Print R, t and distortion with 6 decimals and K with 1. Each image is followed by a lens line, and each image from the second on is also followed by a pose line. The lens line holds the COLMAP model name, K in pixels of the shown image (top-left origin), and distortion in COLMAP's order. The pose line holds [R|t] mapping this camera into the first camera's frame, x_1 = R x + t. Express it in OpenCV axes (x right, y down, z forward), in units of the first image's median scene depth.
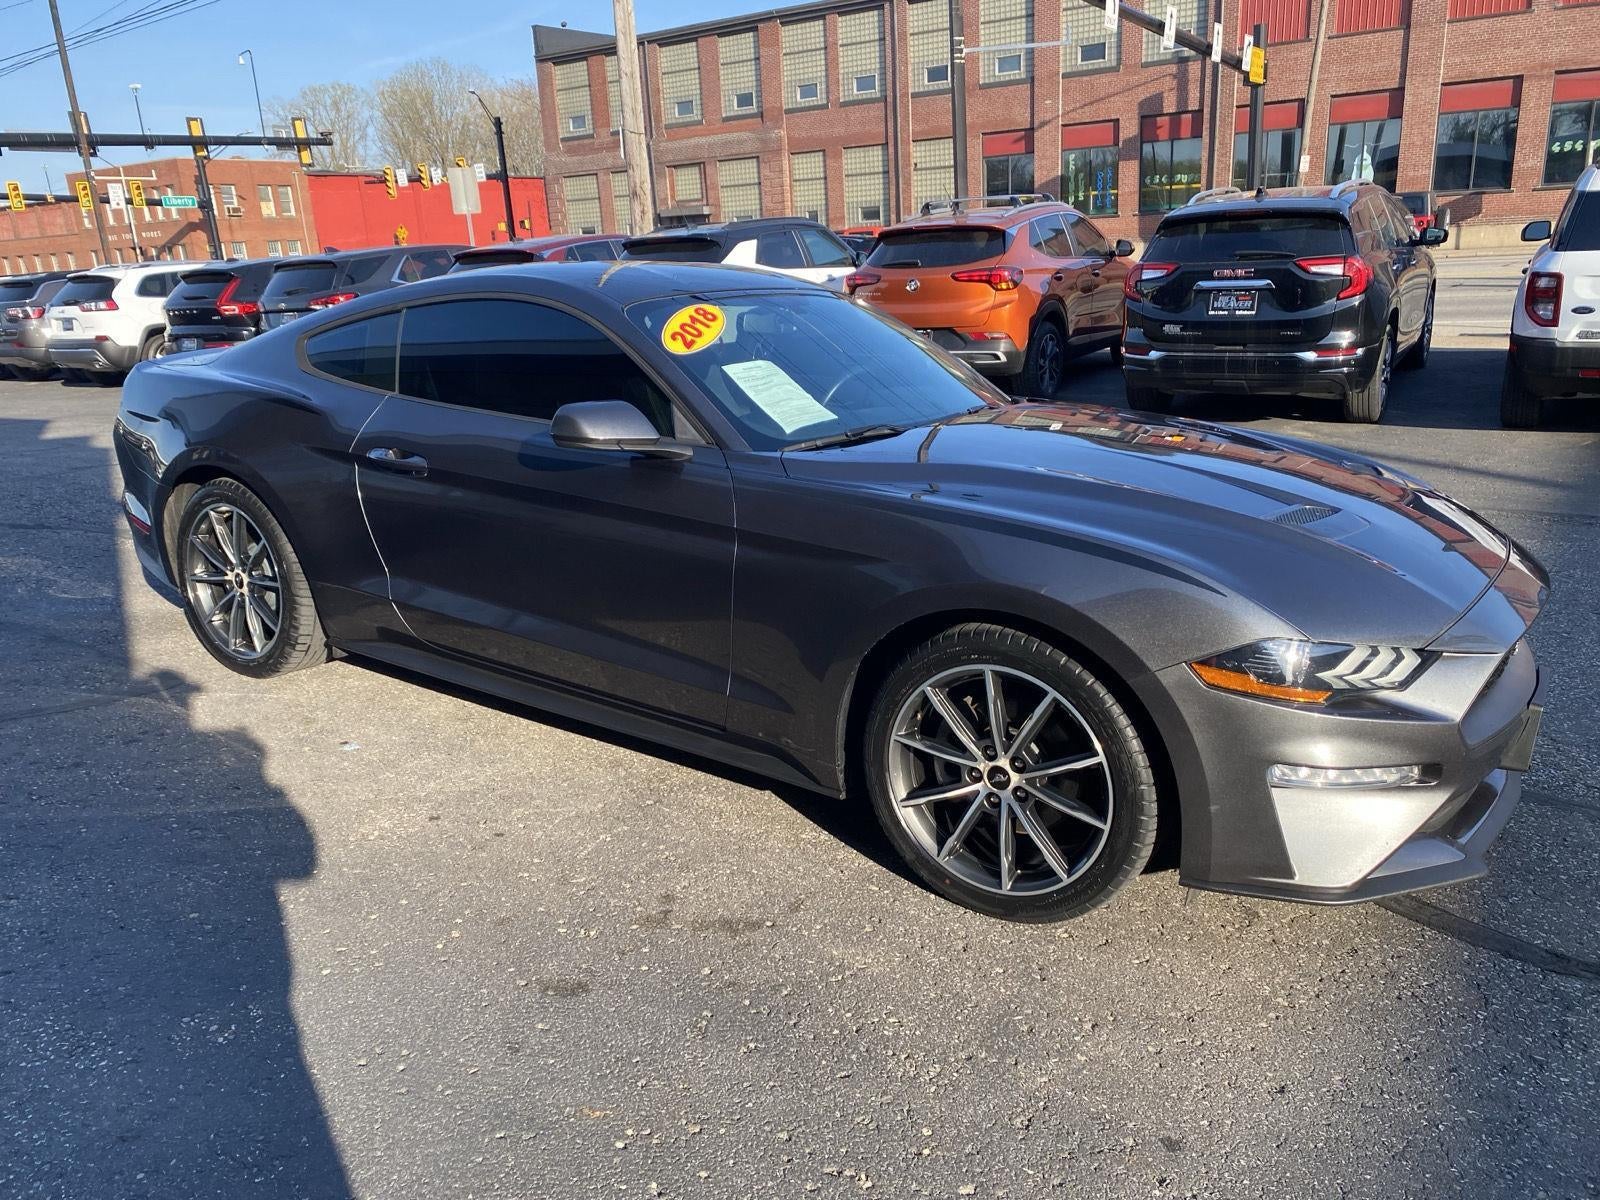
lens RADIAL K [[1190.6, 0, 812.8], [0, 1190.6, 595.2], [0, 0, 1]] dist [0.017945, -0.006280]
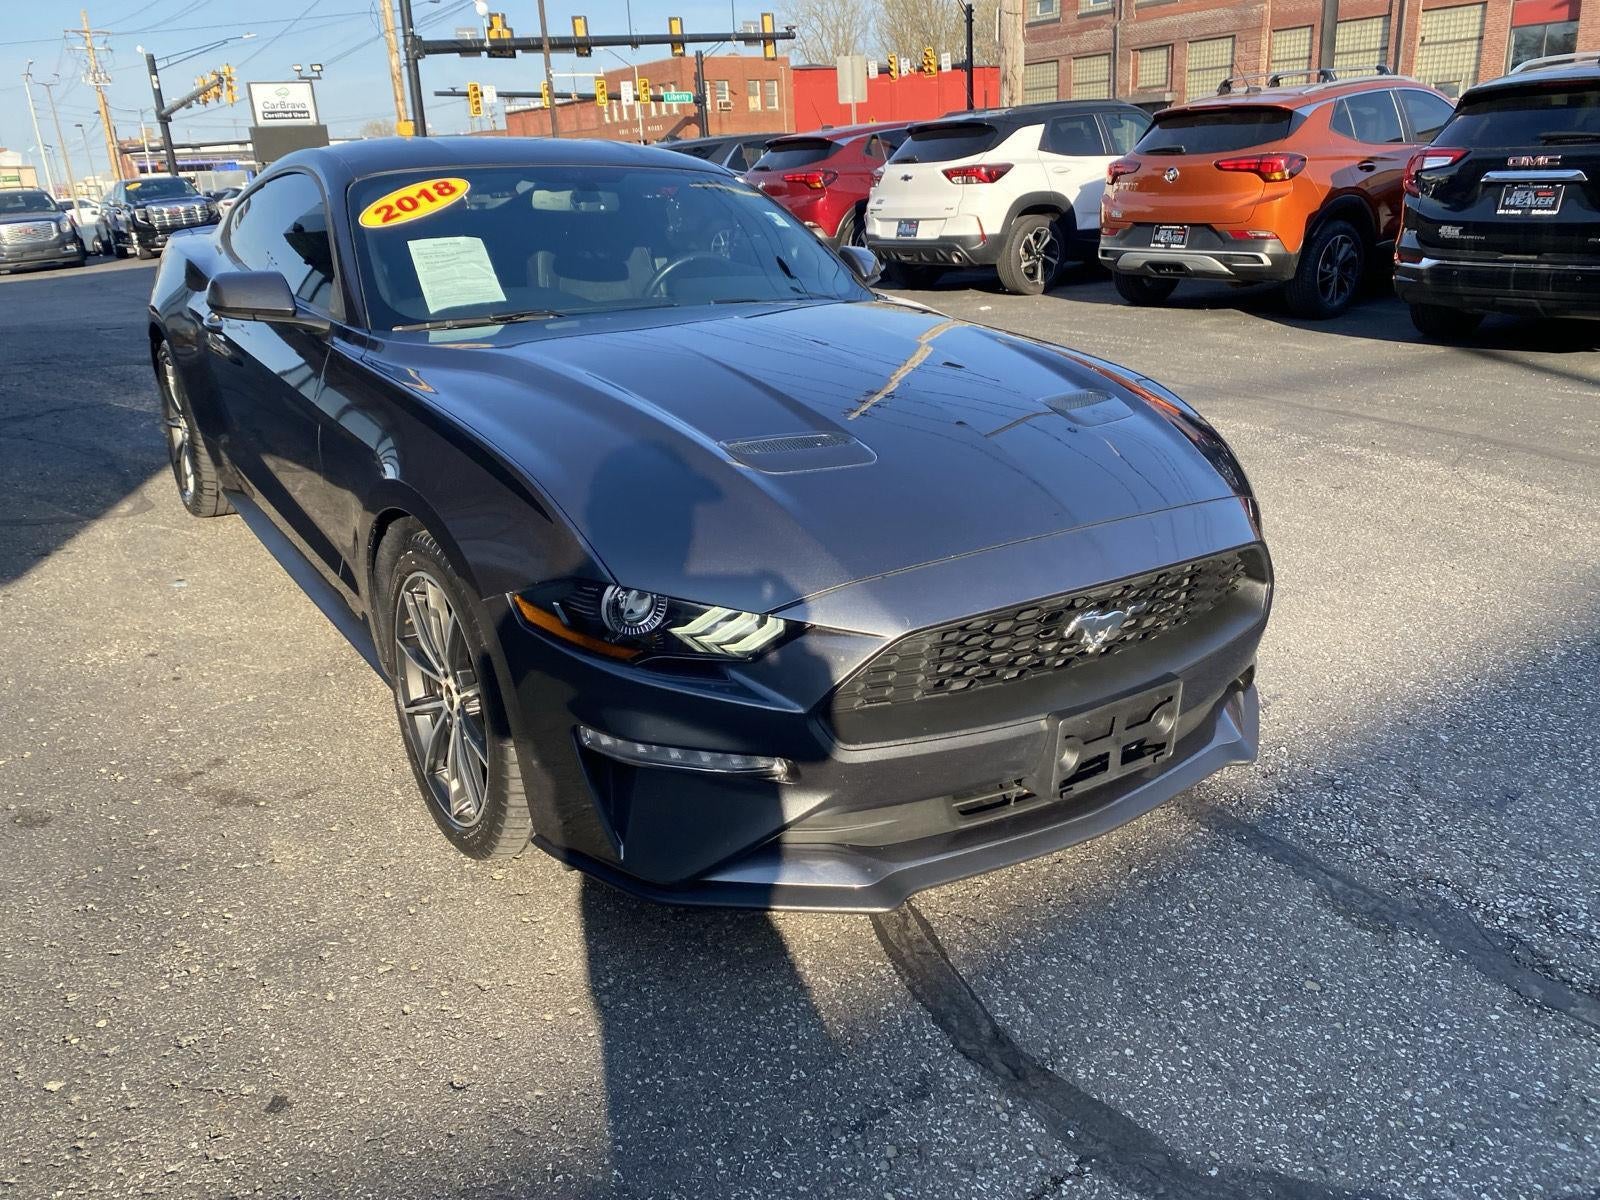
lens RADIAL K [[1204.6, 0, 784.0], [0, 1204.6, 567.4], [0, 0, 1]] dist [0.010068, 0.001977]
pose [[0.924927, 0.126360, -0.358529, 0.176235], [-0.105585, 0.991422, 0.077032, -0.011035], [0.365188, -0.033394, 0.930335, 0.056059]]
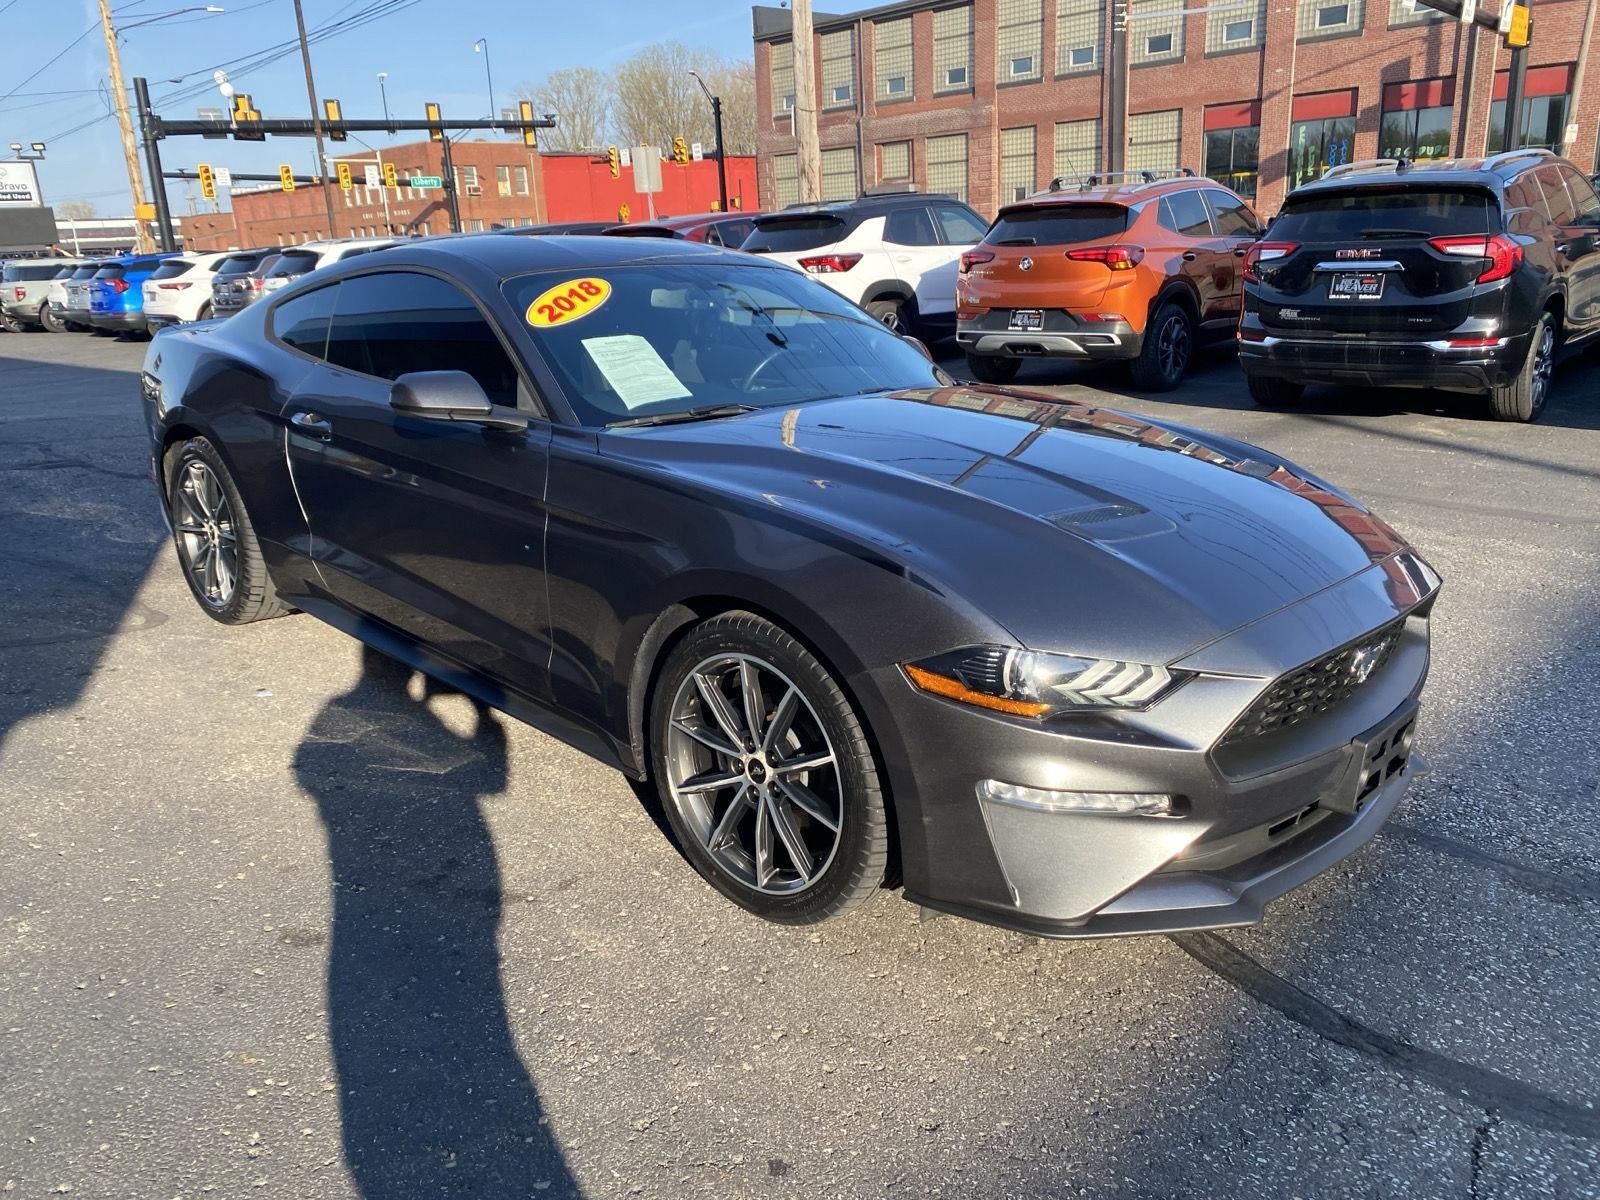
lens RADIAL K [[1200.4, 0, 789.6], [0, 1200.4, 581.1], [0, 0, 1]] dist [0.018229, -0.008655]
pose [[0.982171, 0.056092, -0.179427, 0.085523], [-0.055450, 0.998424, 0.008596, -0.002527], [0.179627, 0.001506, 0.983734, 0.011725]]
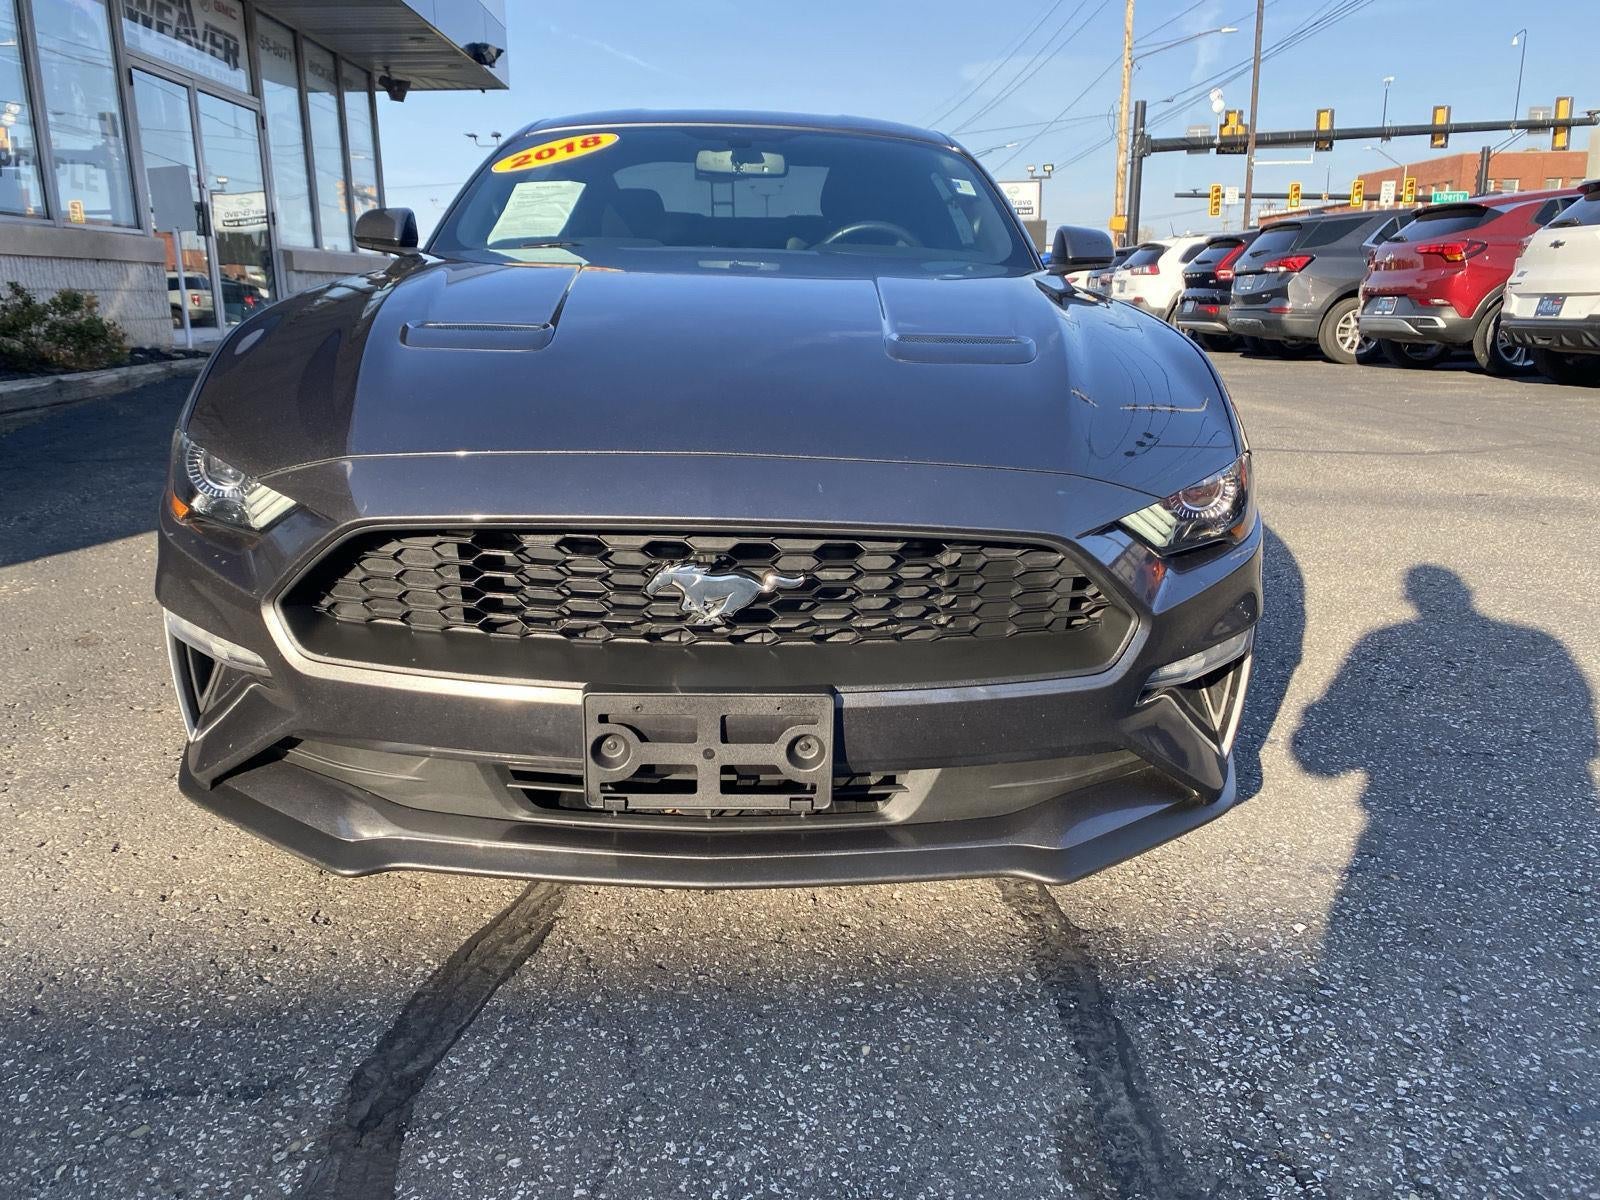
lens RADIAL K [[1200.4, 0, 789.6], [0, 1200.4, 581.1], [0, 0, 1]] dist [0.018229, -0.008655]
pose [[0.576443, 0.230733, -0.783885, 0.273090], [-0.239870, 0.964824, 0.107599, -0.010467], [0.781138, 0.126005, 0.611512, 0.180930]]
